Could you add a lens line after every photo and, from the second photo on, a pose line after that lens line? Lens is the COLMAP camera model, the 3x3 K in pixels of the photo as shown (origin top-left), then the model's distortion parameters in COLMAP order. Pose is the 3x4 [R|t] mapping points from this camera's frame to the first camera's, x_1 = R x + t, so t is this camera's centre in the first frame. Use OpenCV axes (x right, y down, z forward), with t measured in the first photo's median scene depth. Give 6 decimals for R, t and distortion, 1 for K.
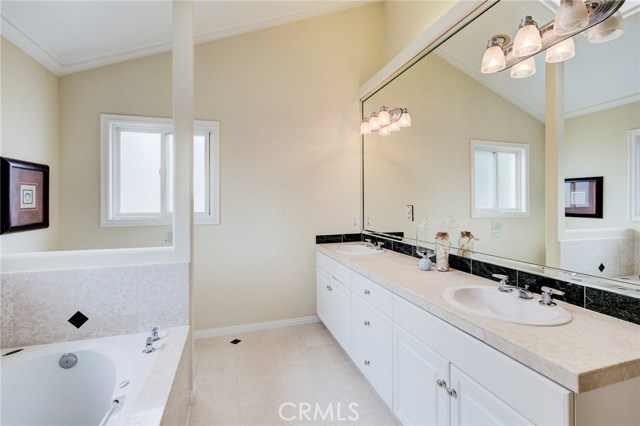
lens RADIAL K [[289.9, 0, 329.5], [0, 289.9, 205.1], [0, 0, 1]] dist [0.001099, 0.000984]
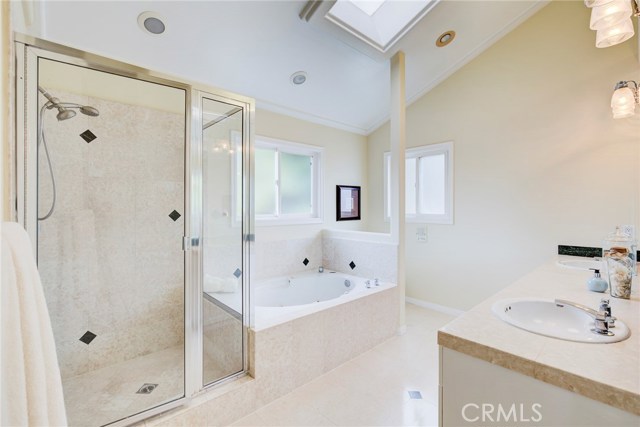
lens RADIAL K [[289.9, 0, 322.5], [0, 289.9, 208.4], [0, 0, 1]] dist [0.001099, 0.000984]
pose [[0.467945, 0.013568, -0.883653, 0.565411], [-0.013354, 0.999877, 0.008281, -0.007125], [0.883657, 0.007925, 0.468069, -0.083069]]
